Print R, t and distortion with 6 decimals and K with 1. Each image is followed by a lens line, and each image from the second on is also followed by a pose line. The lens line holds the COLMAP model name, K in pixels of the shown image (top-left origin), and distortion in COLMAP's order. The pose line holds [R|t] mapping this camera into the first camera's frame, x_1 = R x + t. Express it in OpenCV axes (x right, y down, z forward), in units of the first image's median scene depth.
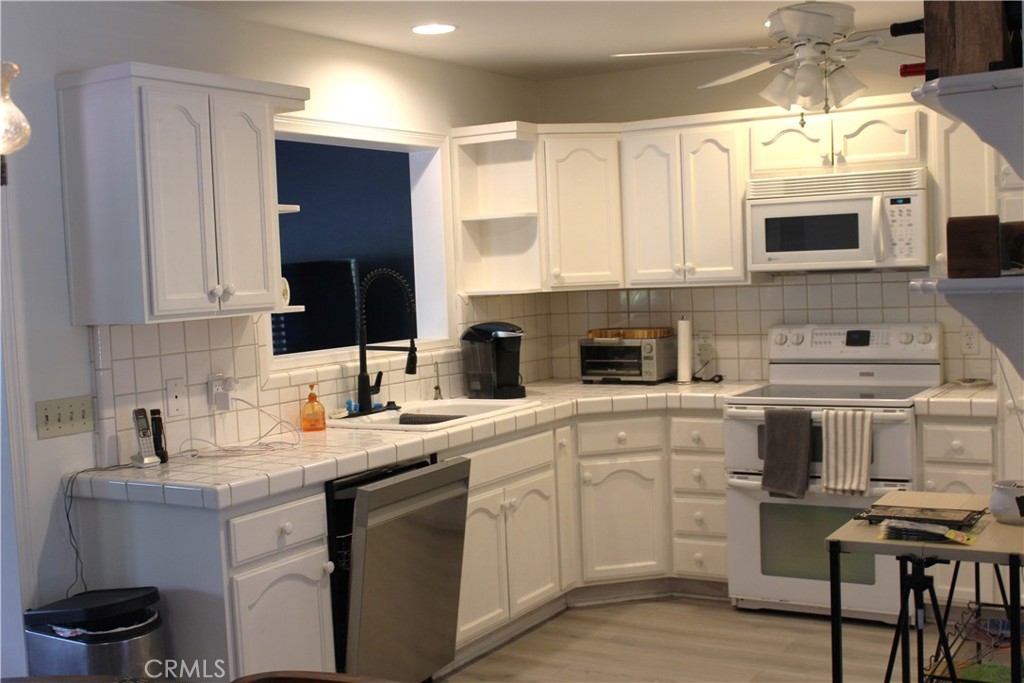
lens RADIAL K [[1255.8, 0, 512.0], [0, 1255.8, 341.5], [0, 0, 1]] dist [-0.003849, 0.008485]
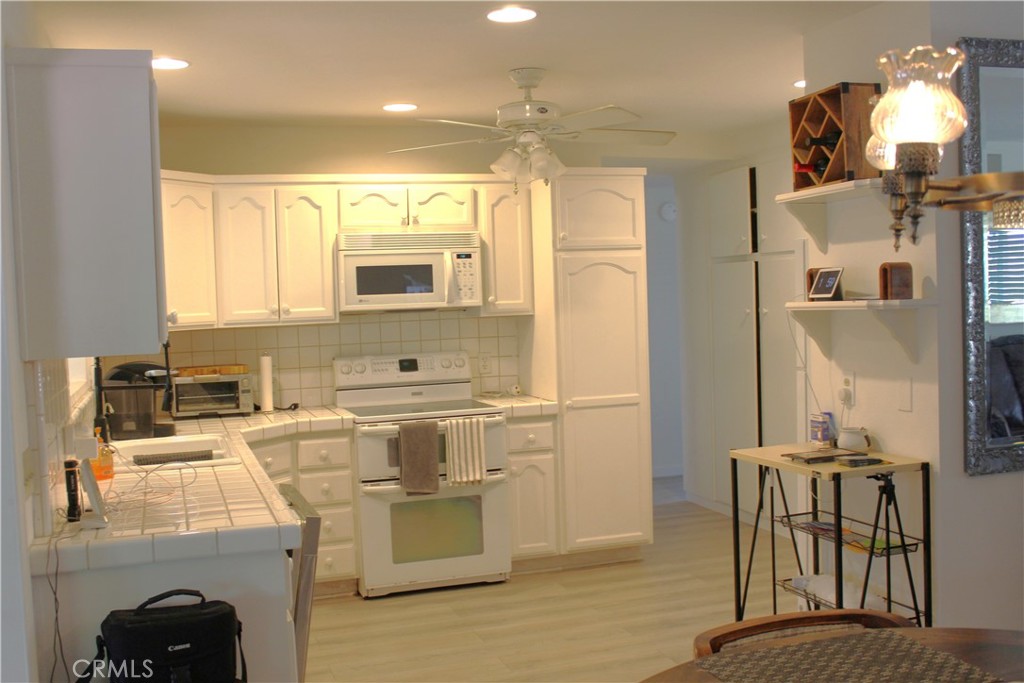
lens RADIAL K [[1089.6, 0, 512.0], [0, 1089.6, 341.5], [0, 0, 1]] dist [-0.021850, -0.005995]
pose [[0.663052, -0.018710, 0.748340, -0.478425], [0.054677, 0.998228, -0.023487, 0.005073], [-0.746574, 0.056490, 0.662900, 0.212264]]
